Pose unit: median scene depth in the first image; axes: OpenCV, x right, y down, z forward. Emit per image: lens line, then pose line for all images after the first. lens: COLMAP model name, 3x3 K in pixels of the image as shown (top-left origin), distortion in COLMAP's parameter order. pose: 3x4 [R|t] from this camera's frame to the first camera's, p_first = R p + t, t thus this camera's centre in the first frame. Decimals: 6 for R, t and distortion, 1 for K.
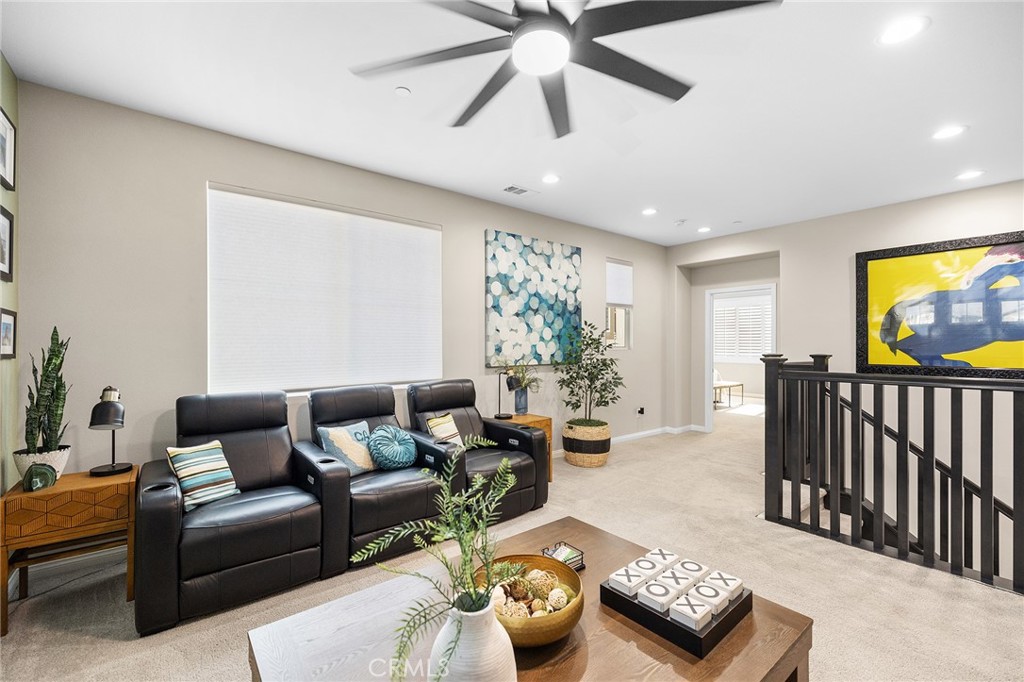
lens RADIAL K [[438.9, 0, 510.5], [0, 438.9, 345.2], [0, 0, 1]] dist [-0.002874, 0.000137]
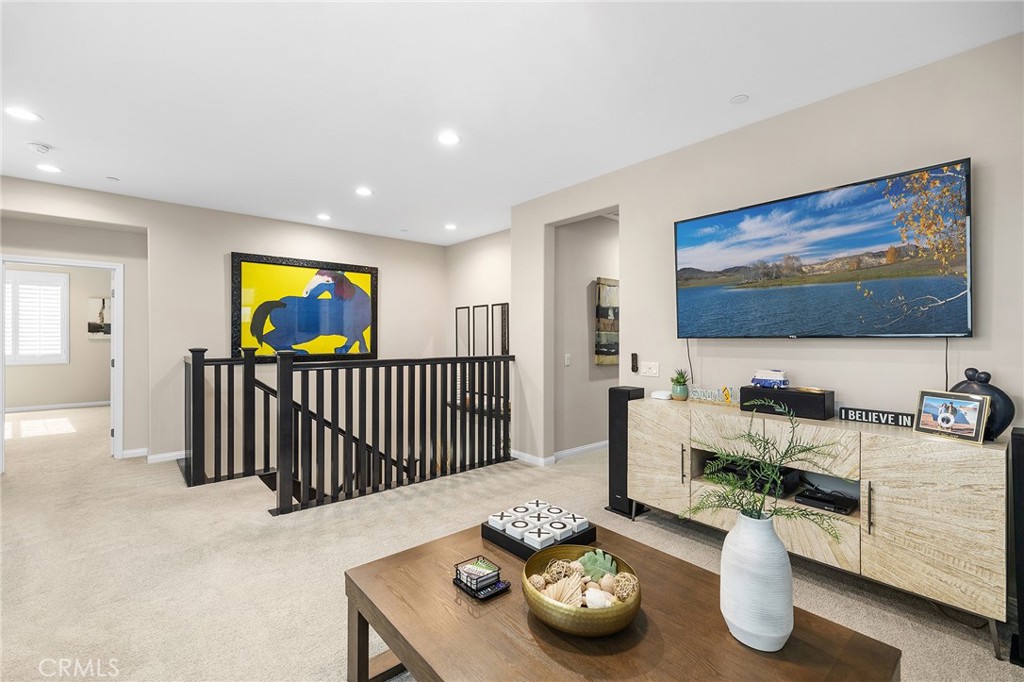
lens RADIAL K [[438.9, 0, 509.9], [0, 438.9, 334.1], [0, 0, 1]] dist [-0.002874, 0.000137]
pose [[-0.040666, 0.006843, 0.999149, -0.404816], [0.001814, 0.999975, -0.006775, -0.002637], [-0.999171, 0.001537, -0.040678, 0.490452]]
